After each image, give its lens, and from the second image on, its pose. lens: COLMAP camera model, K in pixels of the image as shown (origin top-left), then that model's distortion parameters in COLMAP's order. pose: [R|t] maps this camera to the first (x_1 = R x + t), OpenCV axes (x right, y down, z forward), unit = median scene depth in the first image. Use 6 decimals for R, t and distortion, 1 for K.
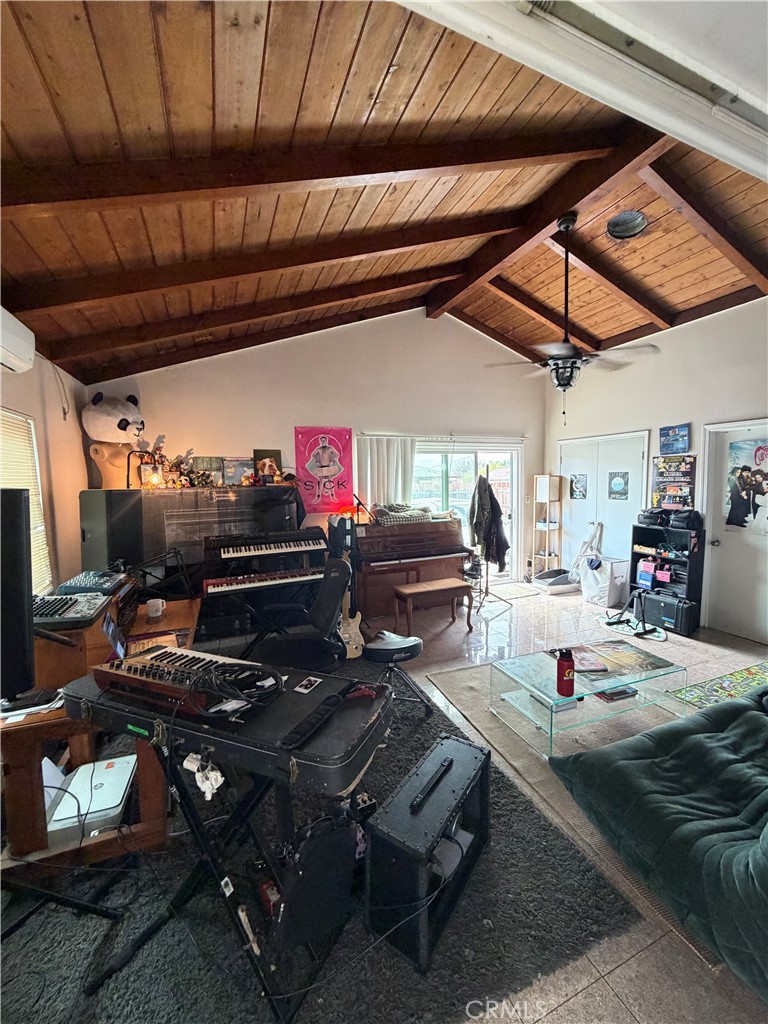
lens RADIAL K [[408.8, 0, 381.0], [0, 408.8, 510.4], [0, 0, 1]] dist [0.000197, 0.000299]
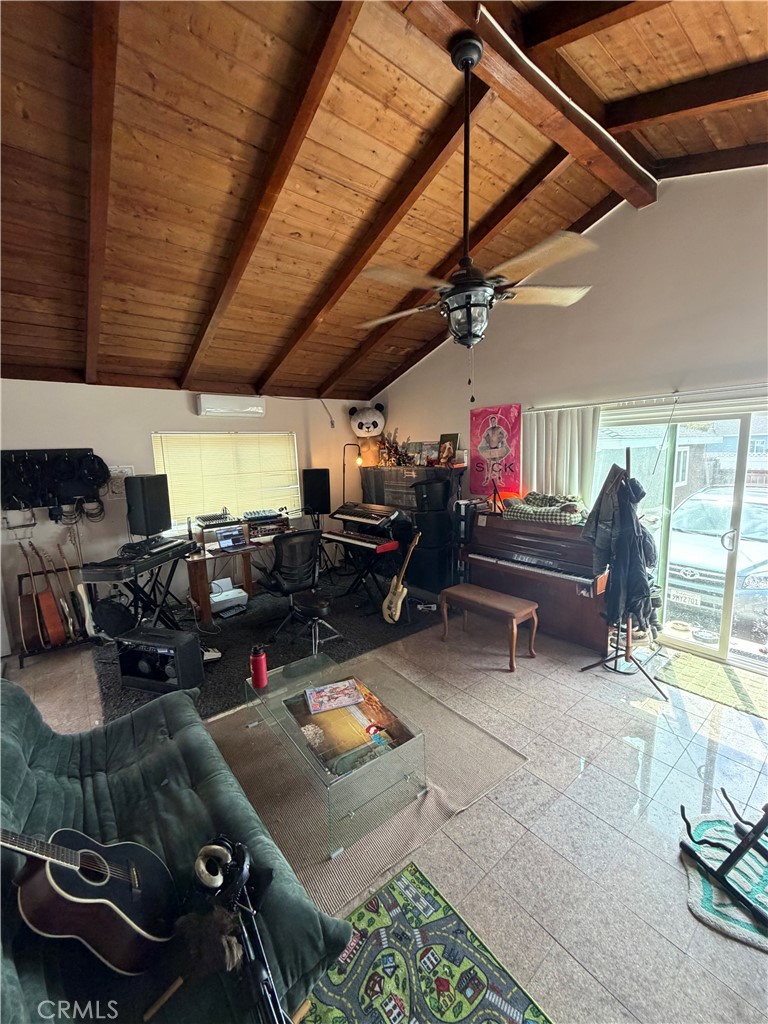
lens RADIAL K [[408.8, 0, 384.3], [0, 408.8, 509.6], [0, 0, 1]] dist [0.000197, 0.000299]
pose [[0.278861, 0.148372, -0.948800, 0.773189], [-0.048910, 0.988905, 0.140268, -0.092722], [0.959085, 0.007290, 0.283024, 0.516941]]
